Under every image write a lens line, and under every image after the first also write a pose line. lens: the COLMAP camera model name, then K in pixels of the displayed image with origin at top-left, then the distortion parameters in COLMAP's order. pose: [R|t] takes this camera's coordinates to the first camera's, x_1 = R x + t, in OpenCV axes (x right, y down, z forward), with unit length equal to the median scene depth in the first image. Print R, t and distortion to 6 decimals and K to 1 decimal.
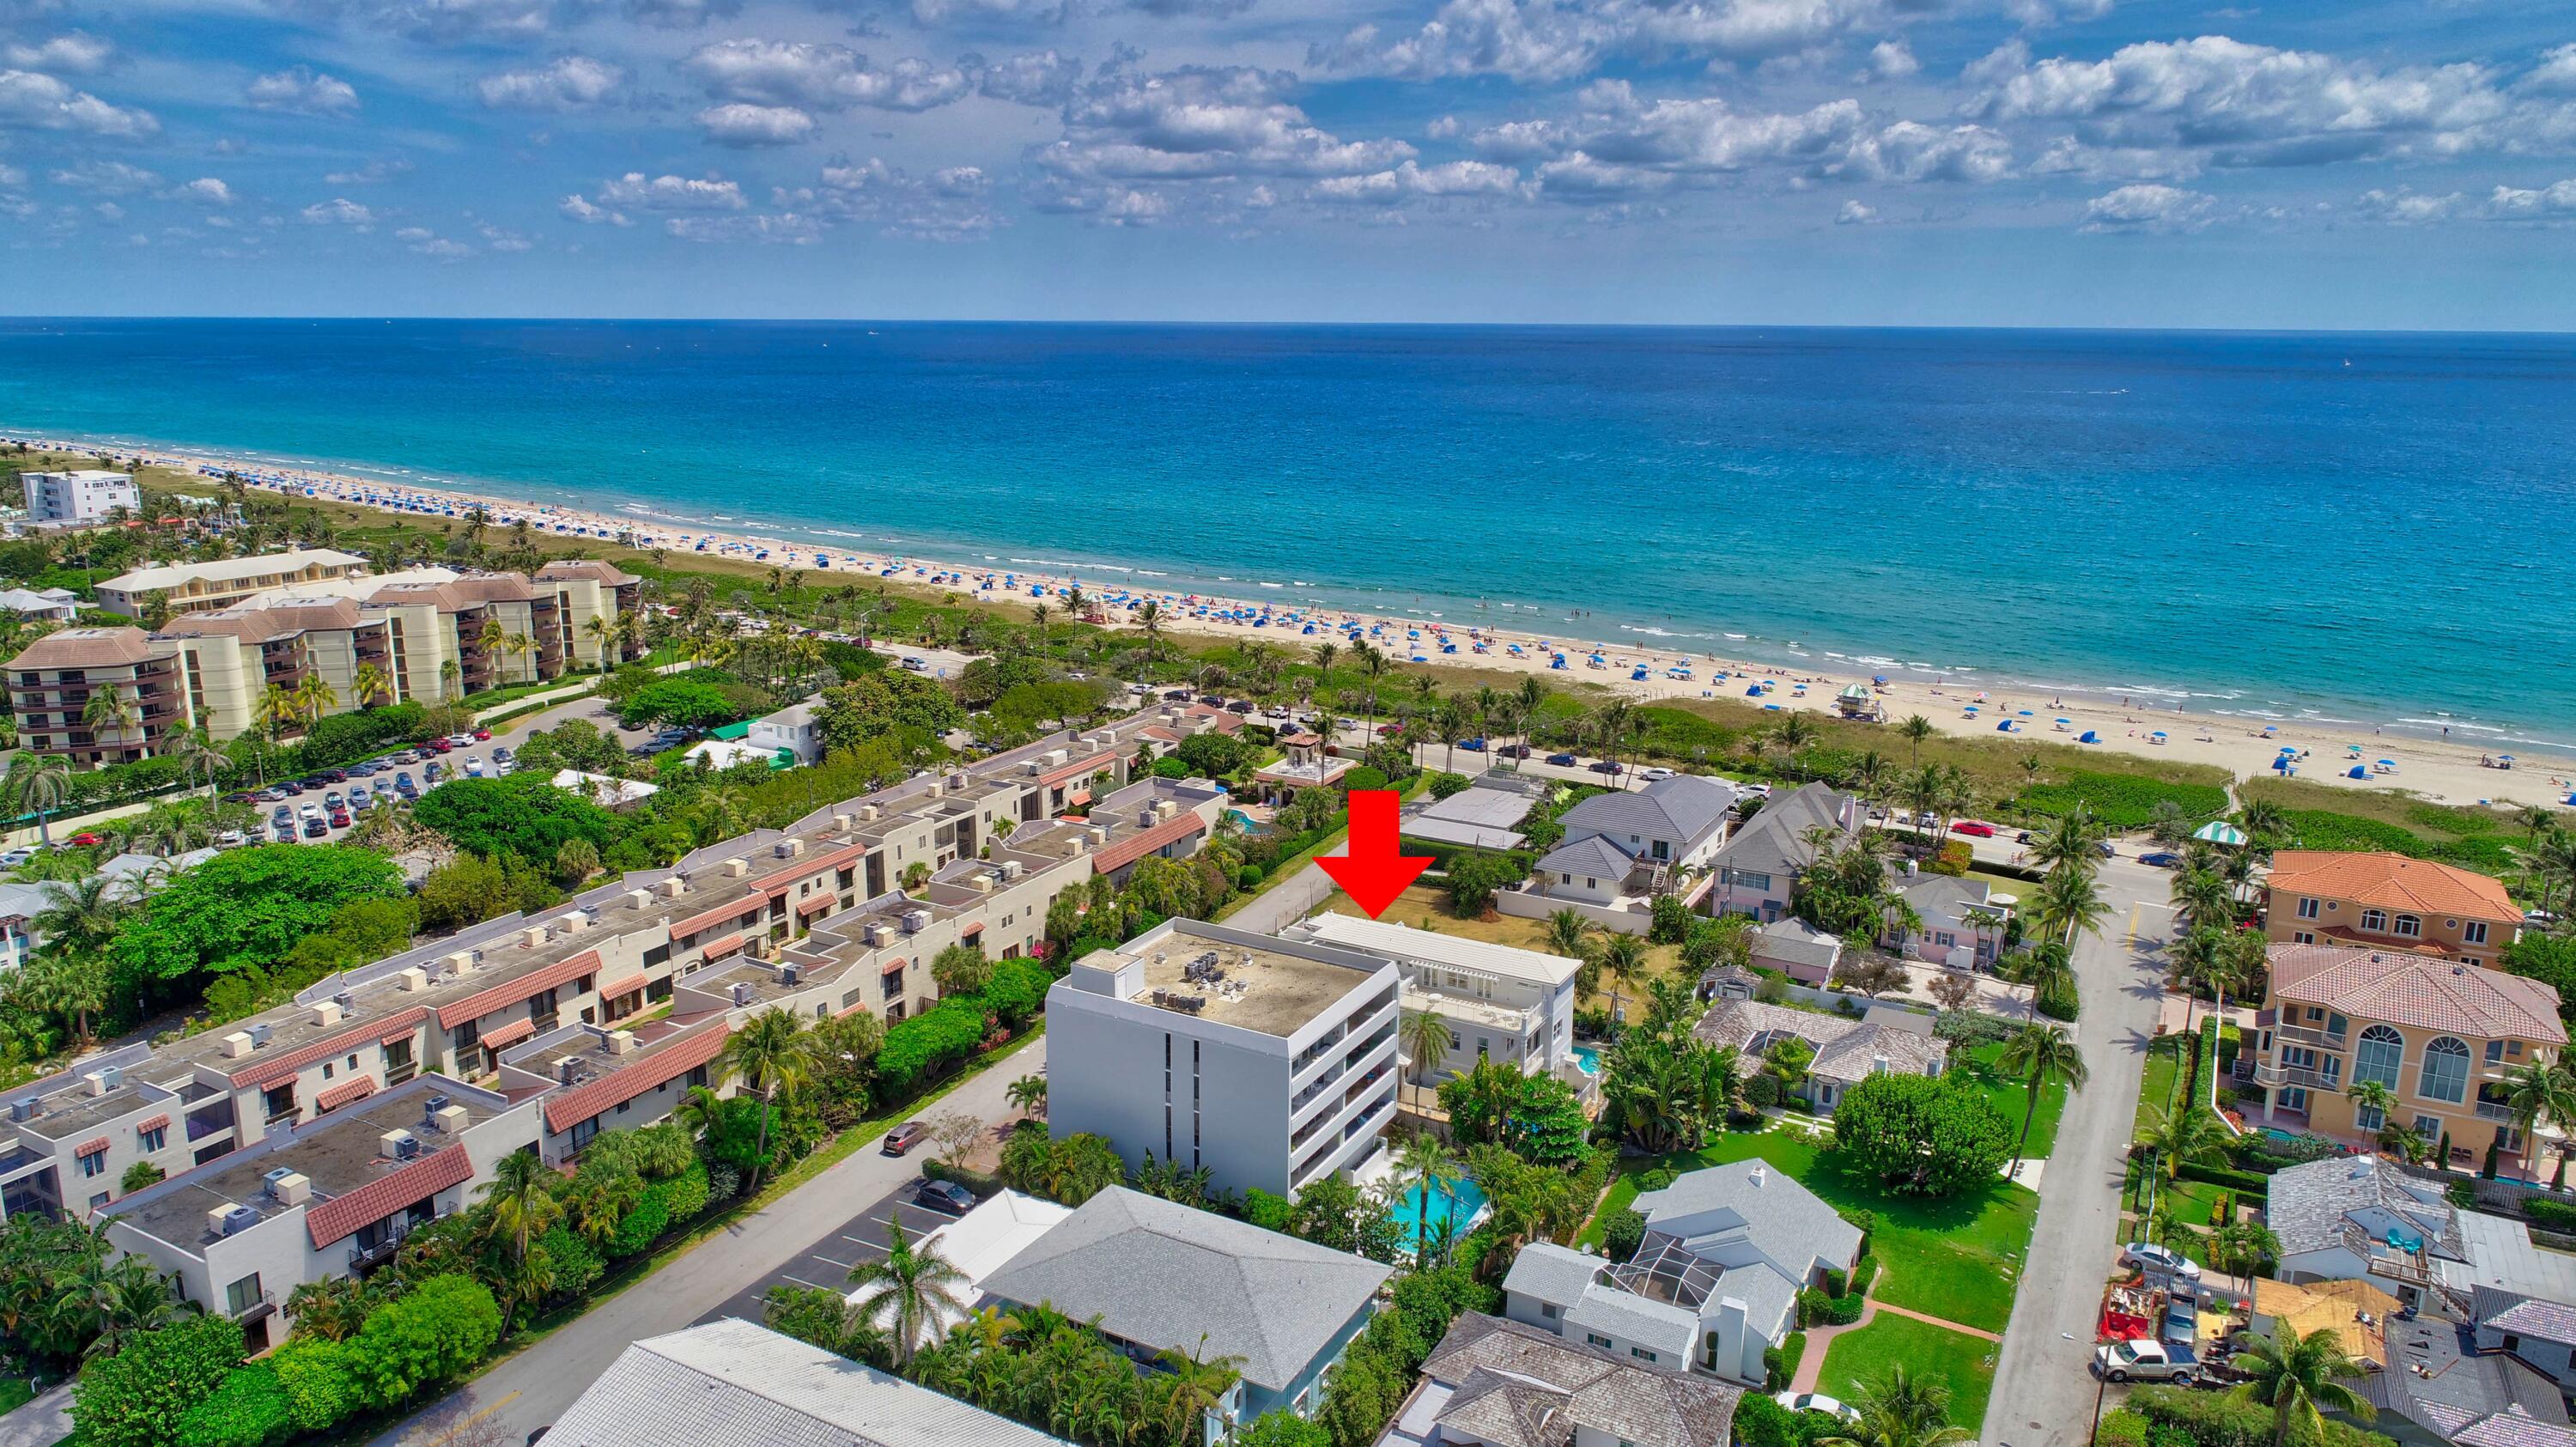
lens RADIAL K [[1726.7, 0, 1295.4], [0, 1726.7, 713.4], [0, 0, 1]] dist [-0.000688, -0.000565]
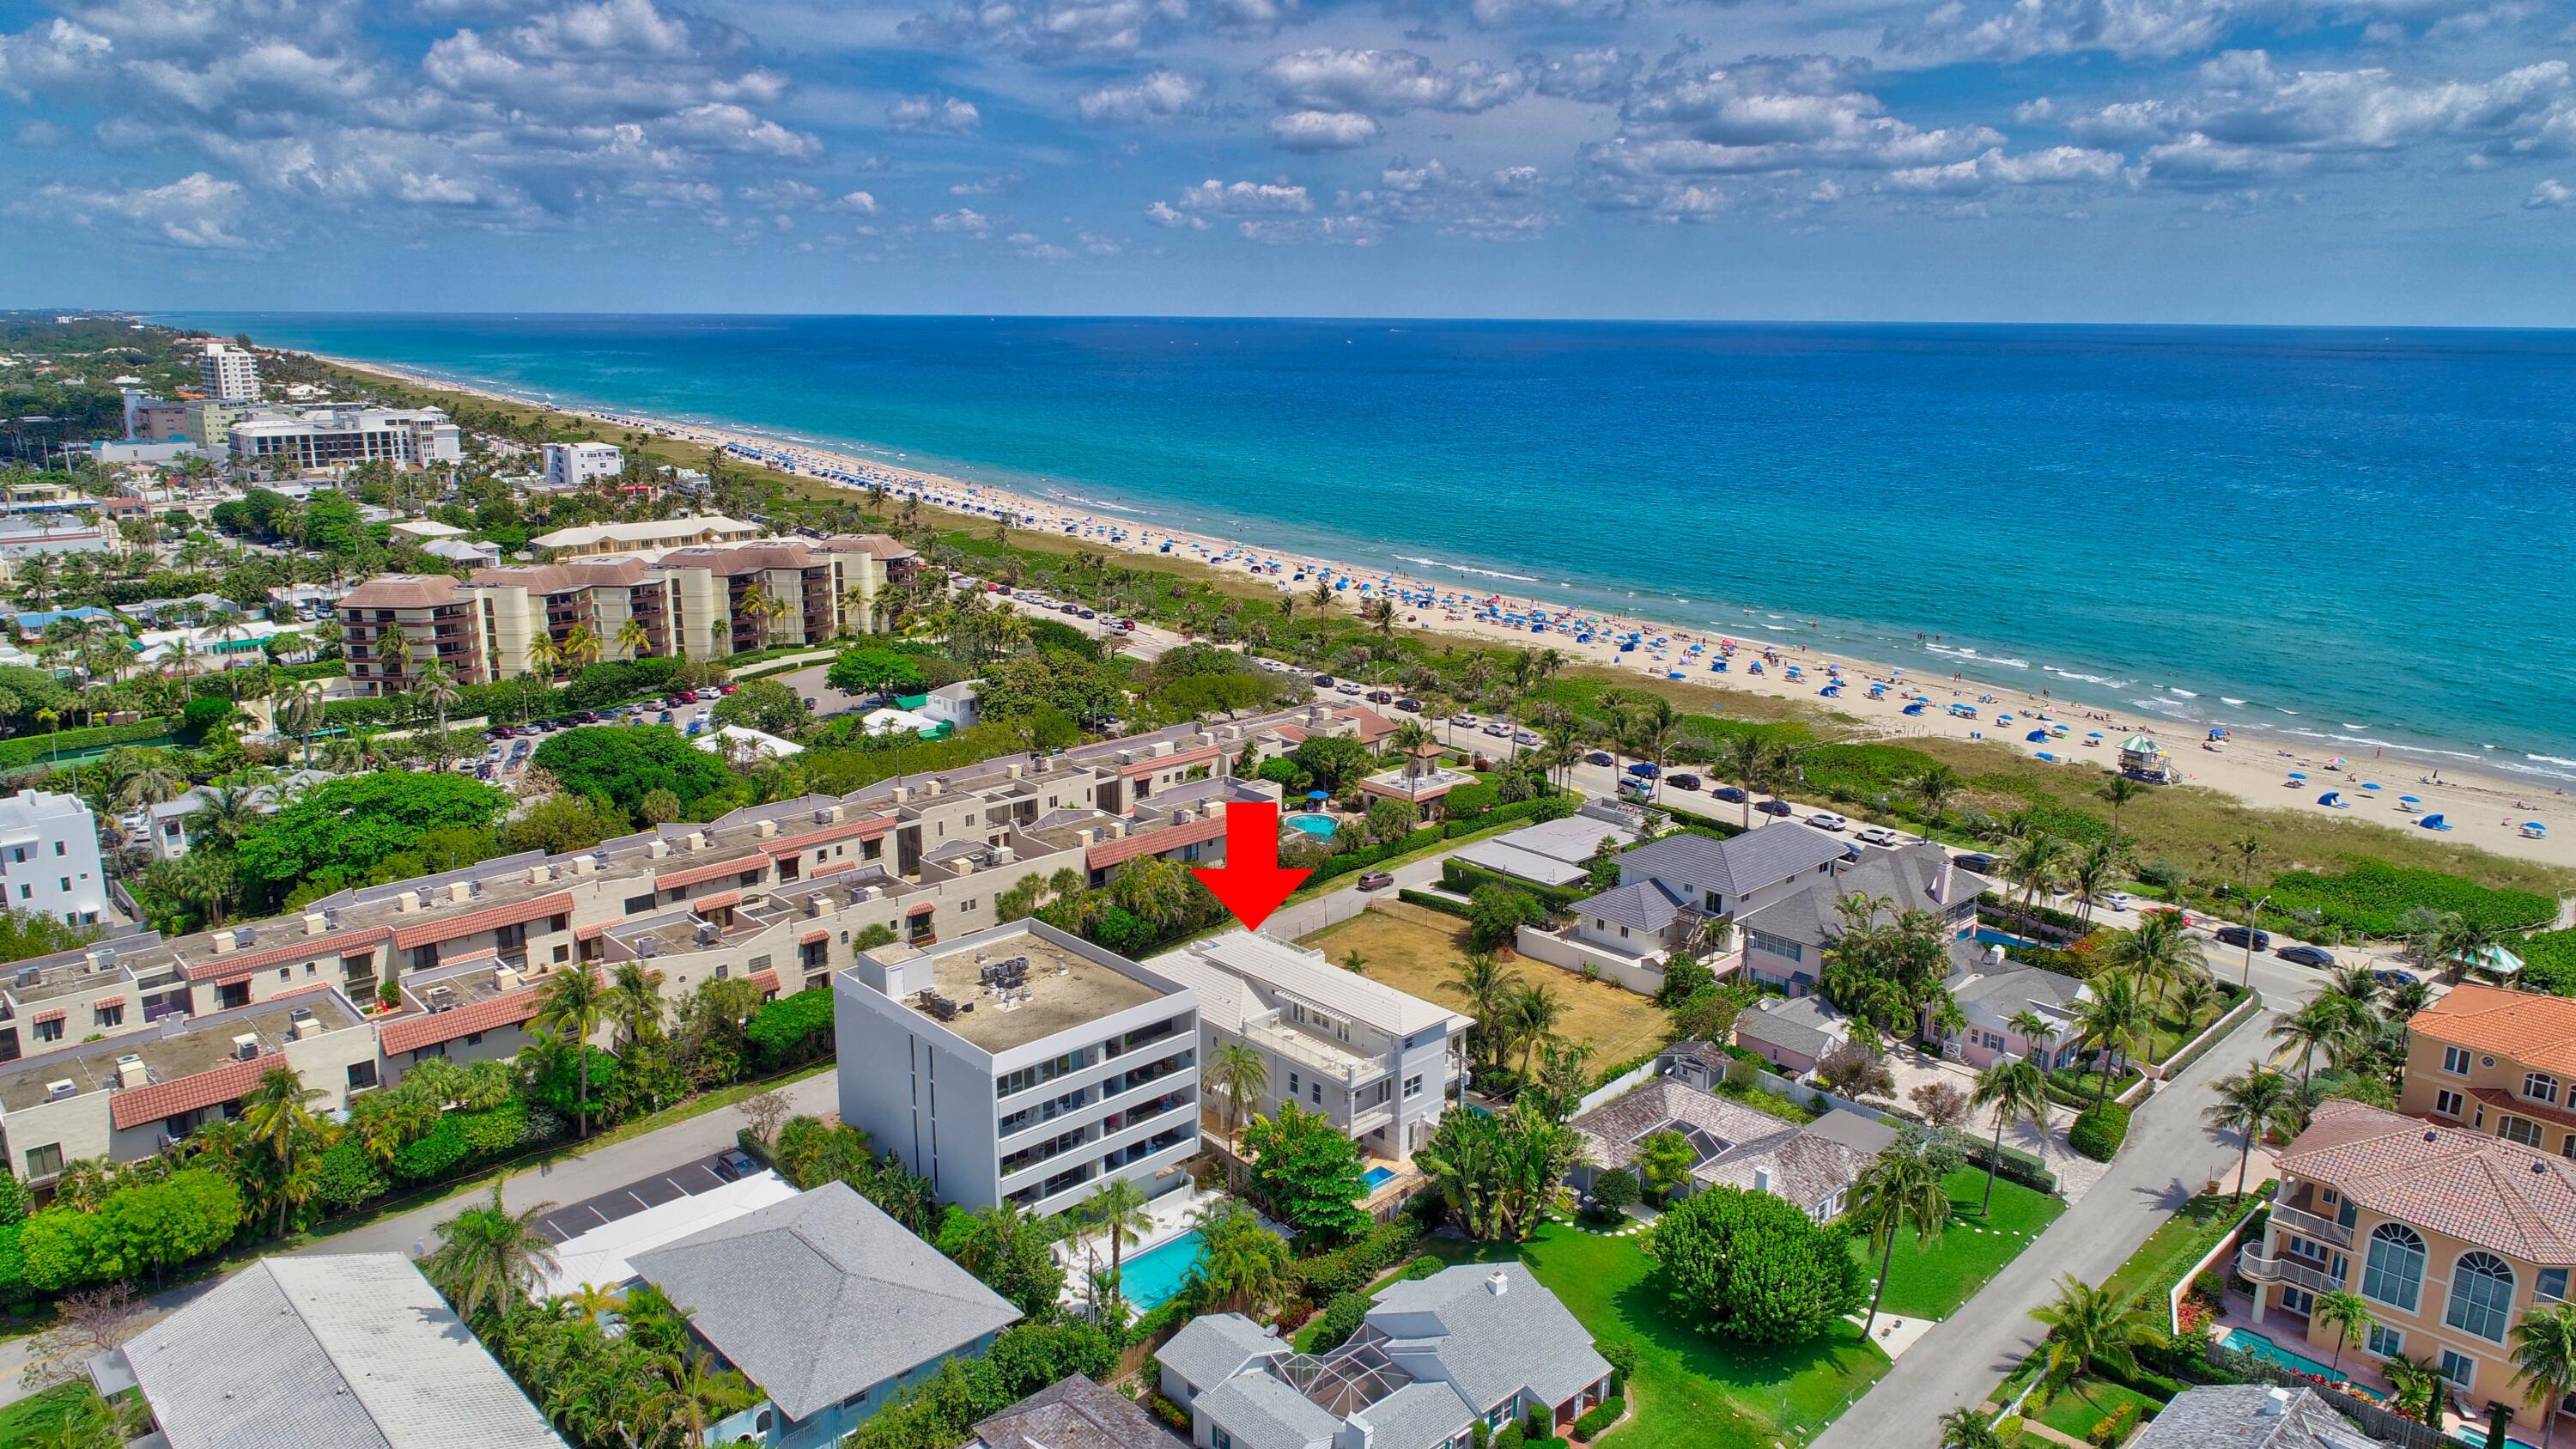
lens RADIAL K [[1719.2, 0, 1292.2], [0, 1719.2, 735.3], [0, 0, 1]] dist [-0.000082, -0.000119]
pose [[0.952708, 0.073326, -0.294909, 0.241821], [-0.069323, 0.997305, 0.024022, -0.012105], [0.295875, -0.002442, 0.955223, 0.085832]]
